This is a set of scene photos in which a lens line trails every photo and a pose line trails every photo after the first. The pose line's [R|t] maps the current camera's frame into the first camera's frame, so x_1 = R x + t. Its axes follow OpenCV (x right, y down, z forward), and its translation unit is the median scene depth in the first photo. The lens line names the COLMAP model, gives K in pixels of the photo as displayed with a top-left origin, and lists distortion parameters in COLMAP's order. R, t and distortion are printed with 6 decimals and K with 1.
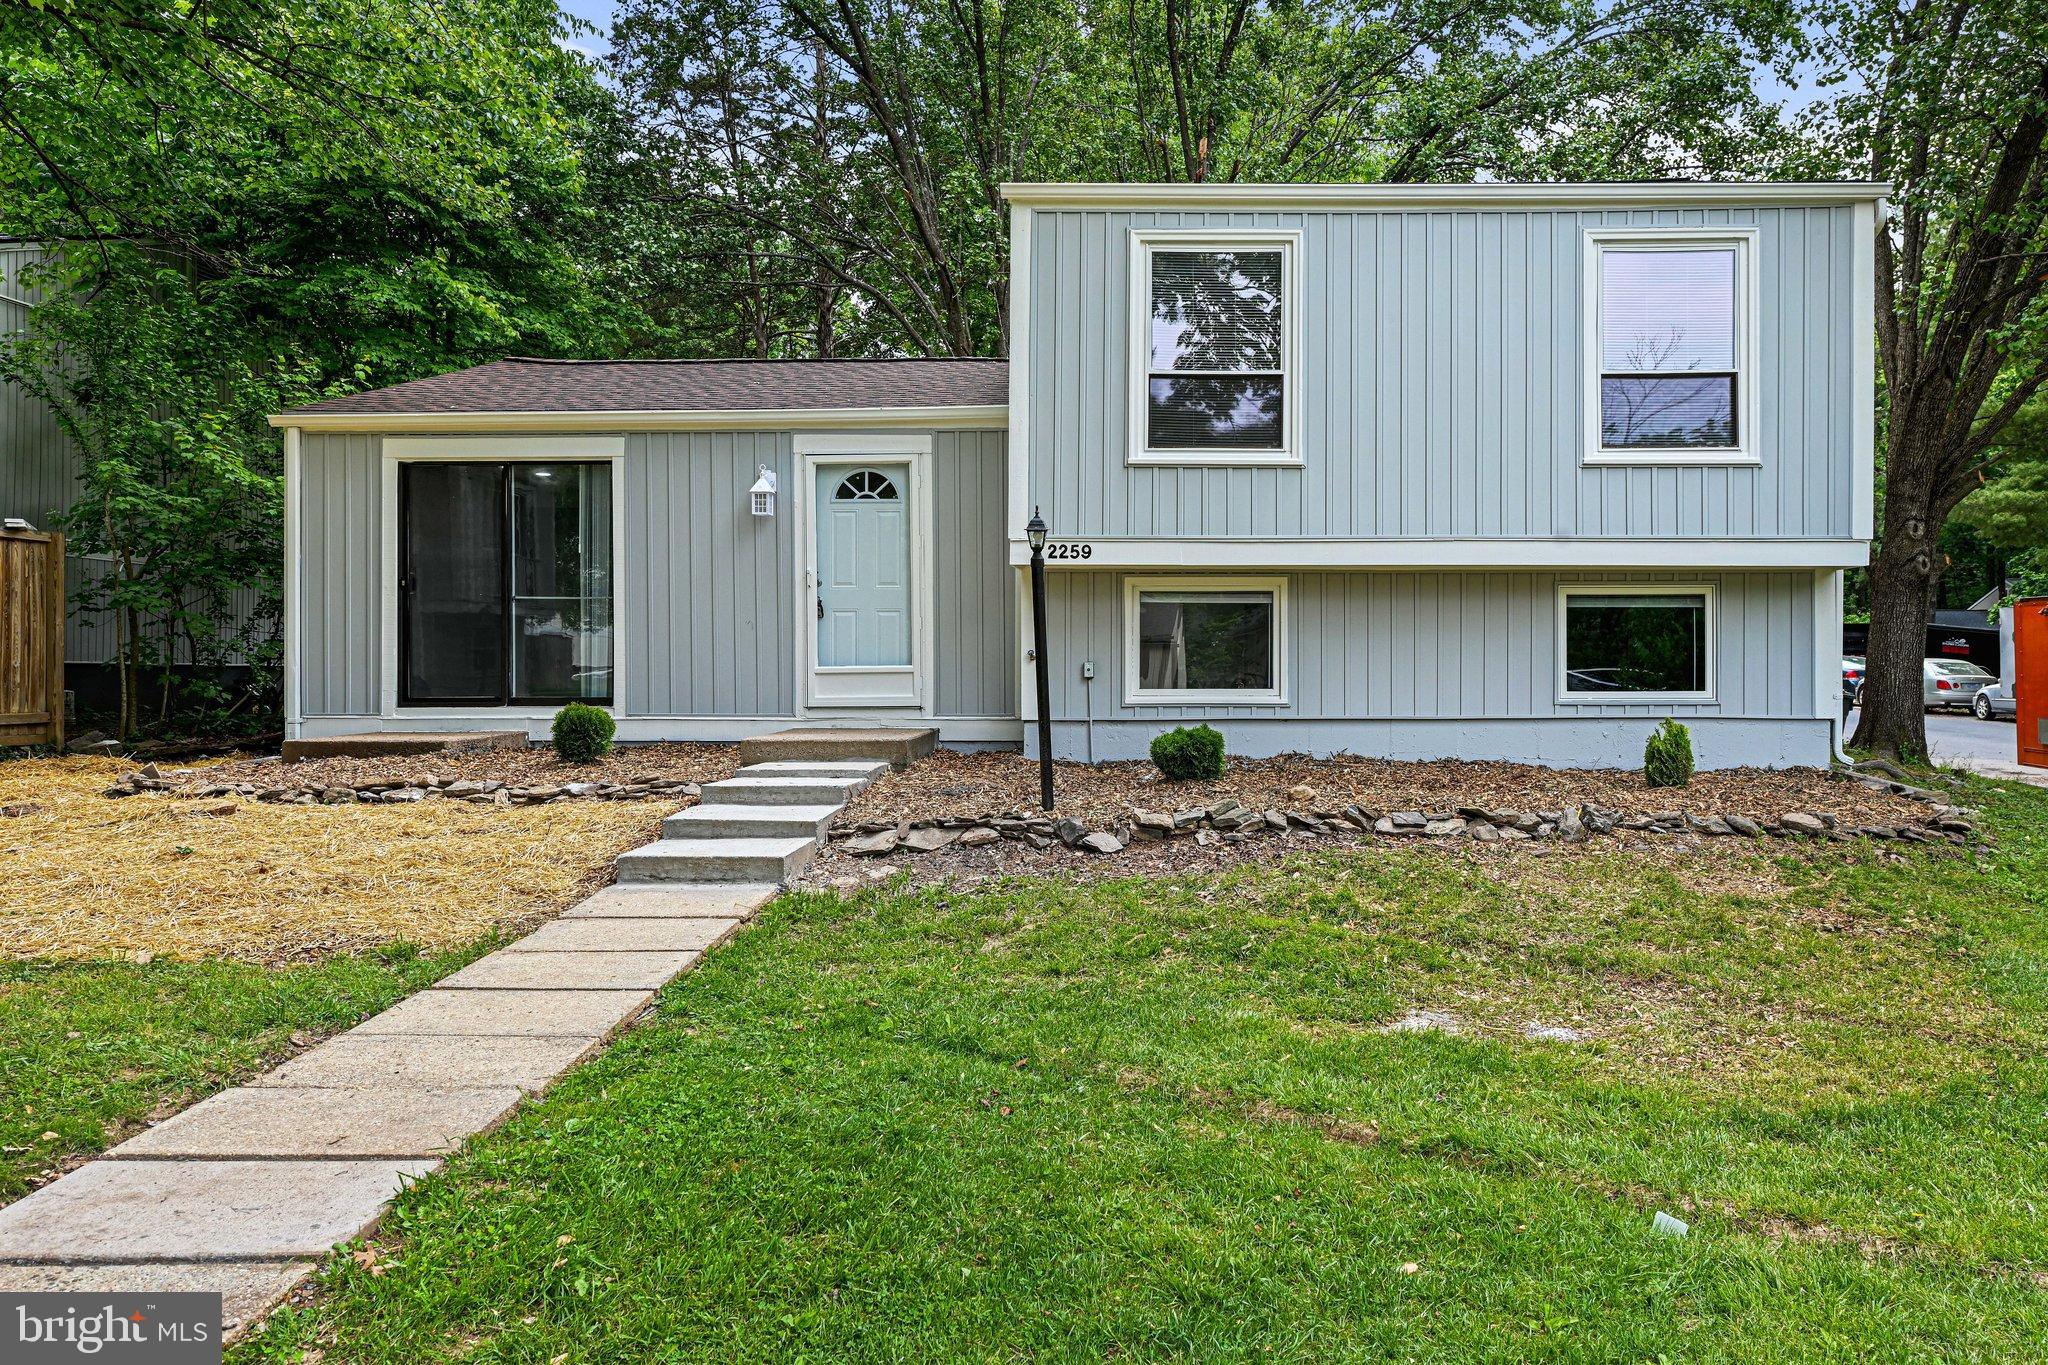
lens RADIAL K [[1360.9, 0, 1220.9], [0, 1360.9, 670.5], [0, 0, 1]] dist [-0.005078, -0.001852]
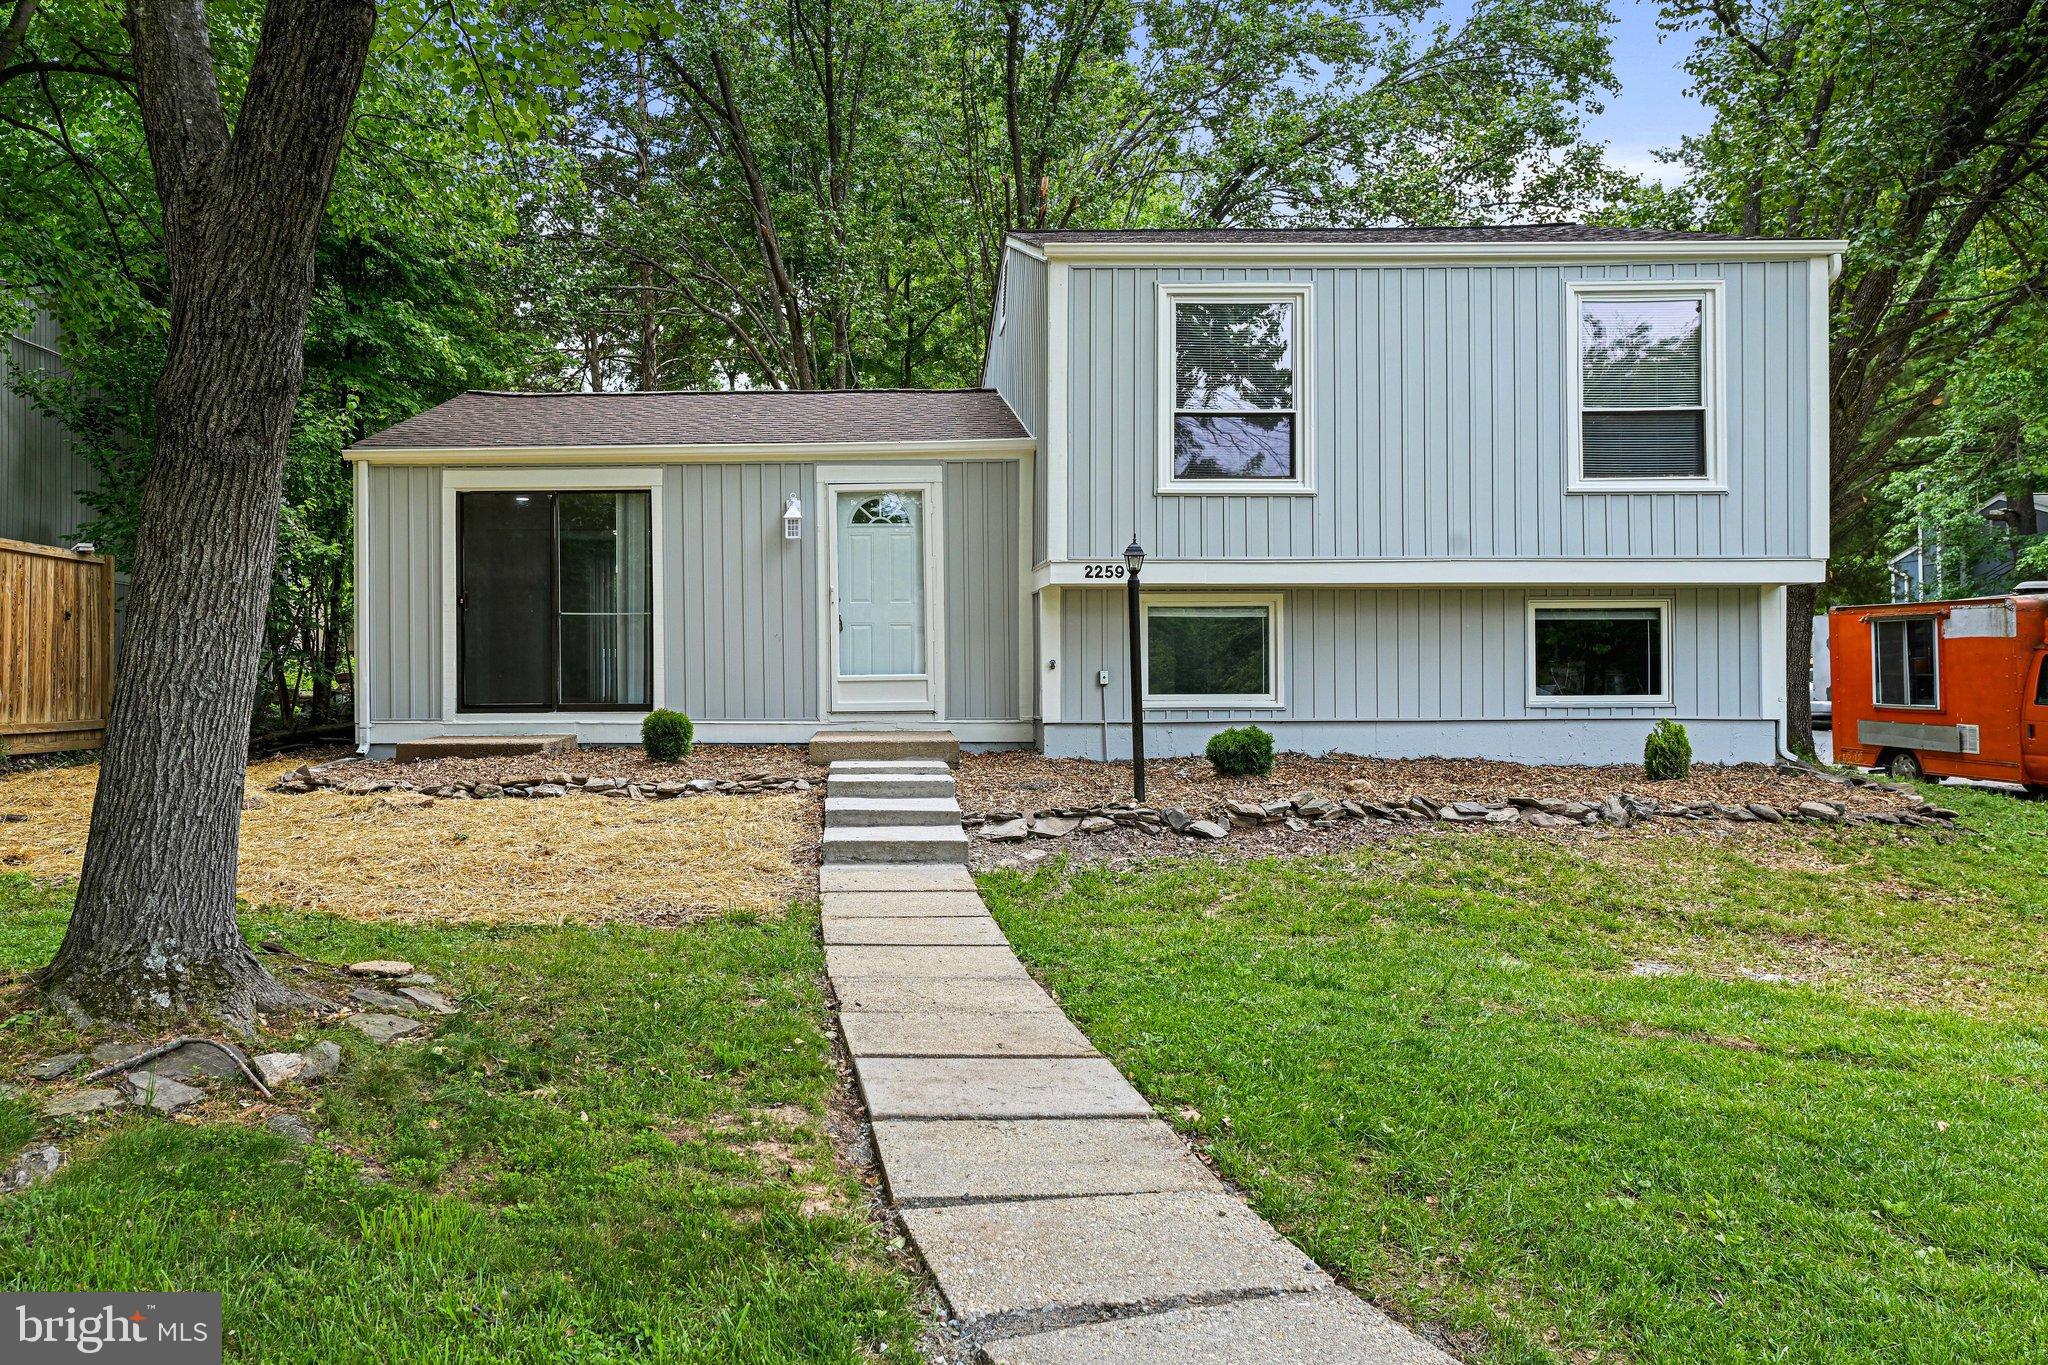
lens RADIAL K [[1360.9, 0, 864.6], [0, 1360.9, 663.0], [0, 0, 1]] dist [-0.005078, -0.001852]
pose [[0.999959, -0.003524, -0.008383, -0.283840], [0.003450, 0.999955, -0.008781, -0.003211], [0.008413, 0.008752, 0.999926, -0.112403]]
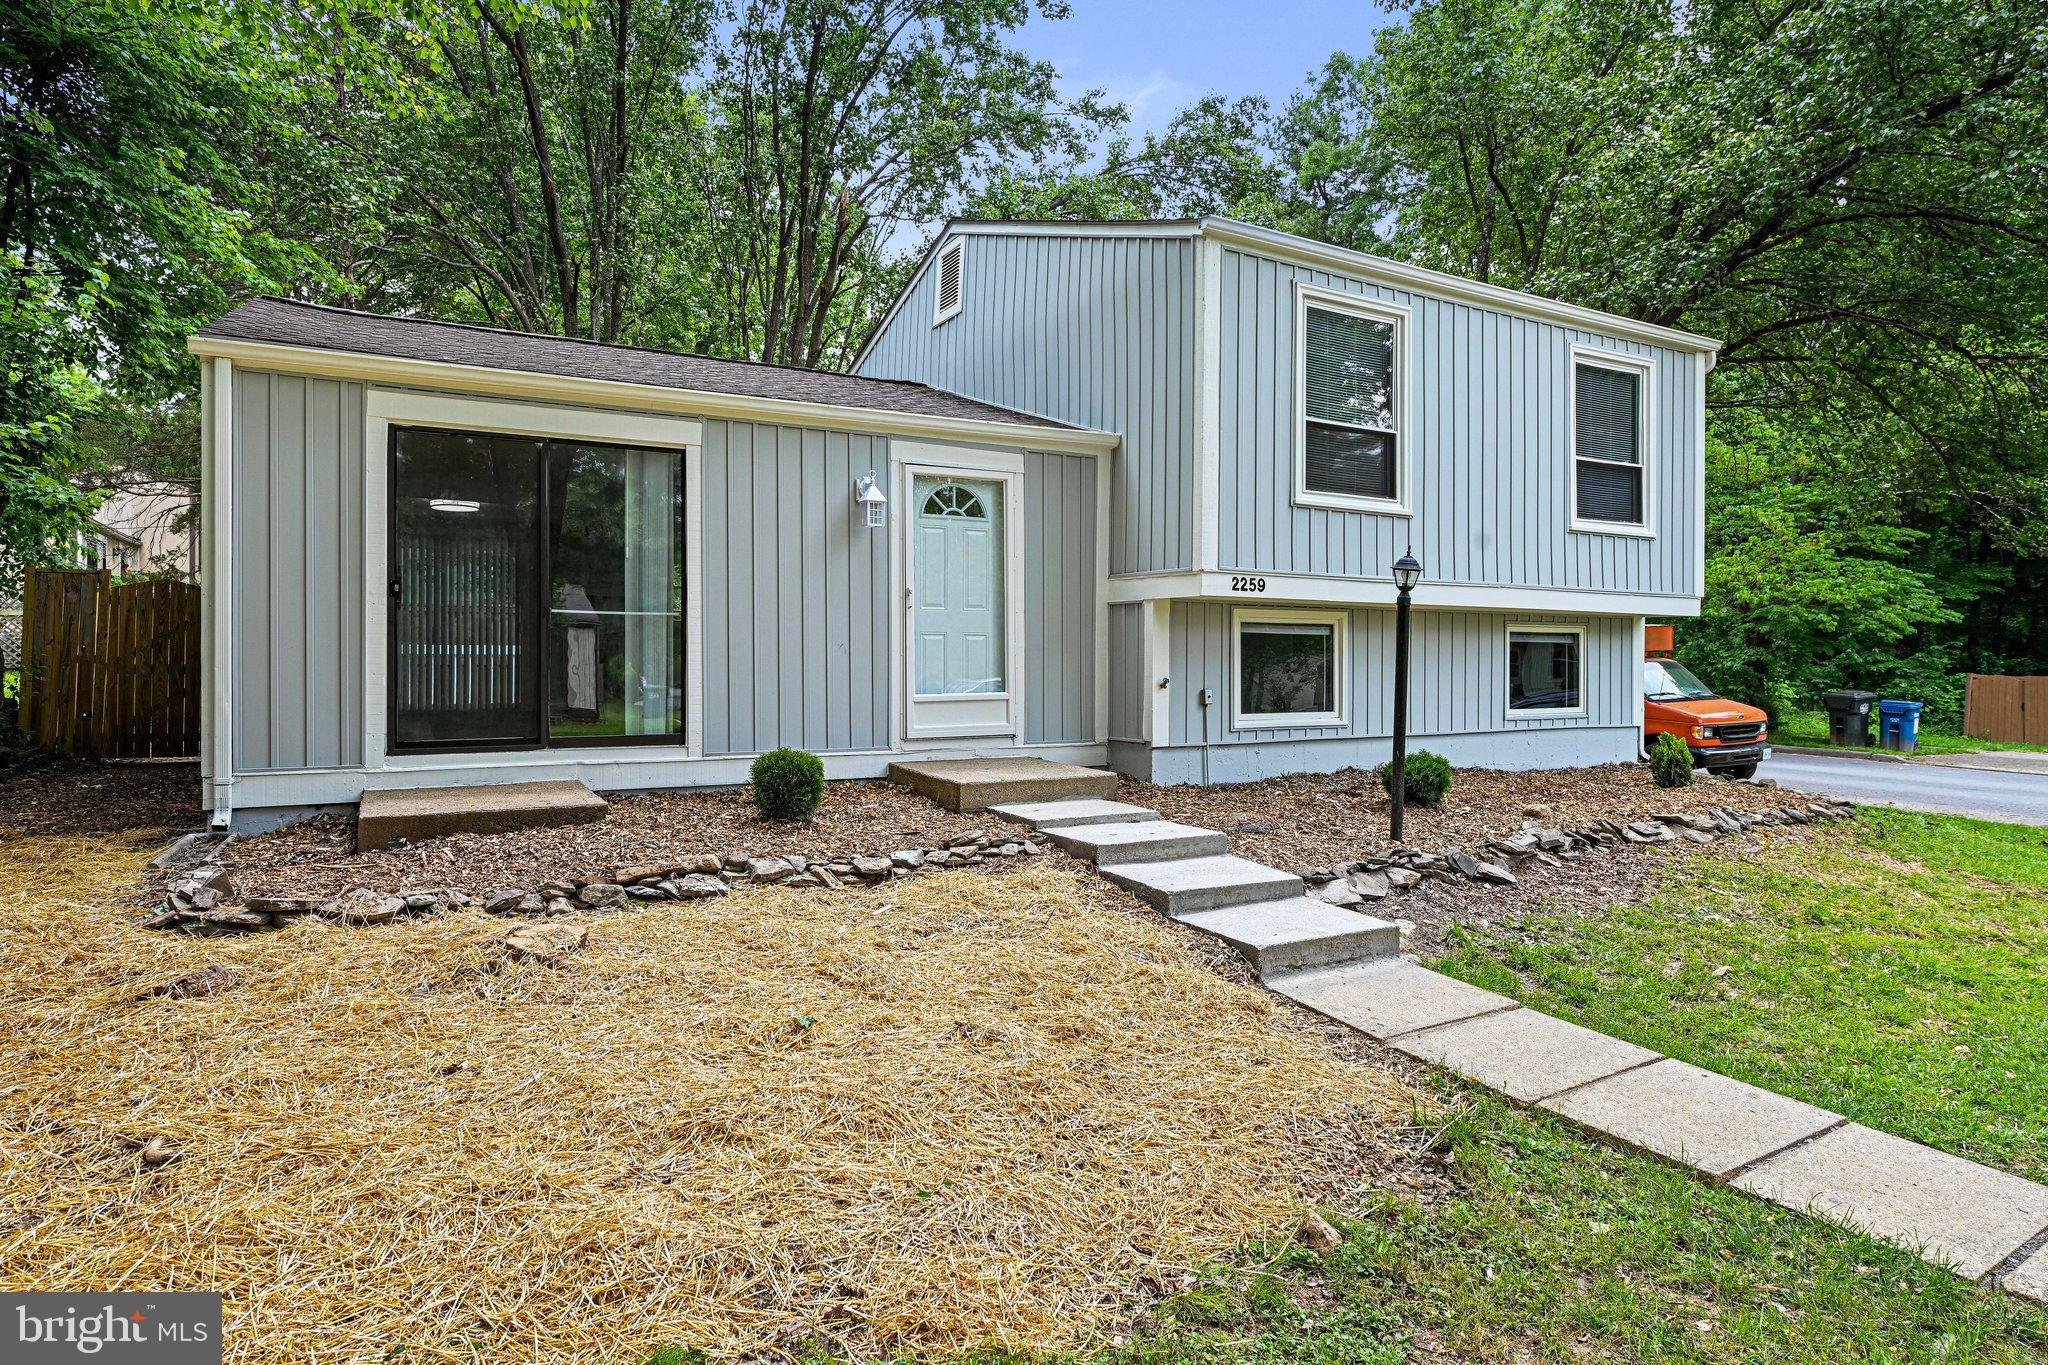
lens RADIAL K [[1103.3, 0, 976.7], [0, 1103.3, 648.9], [0, 0, 1]] dist [-0.003016, -0.001011]
pose [[0.880696, 0.008045, 0.473614, -0.652399], [-0.003681, 0.999942, -0.010141, -0.027866], [-0.473668, 0.007187, 0.880674, 0.343892]]
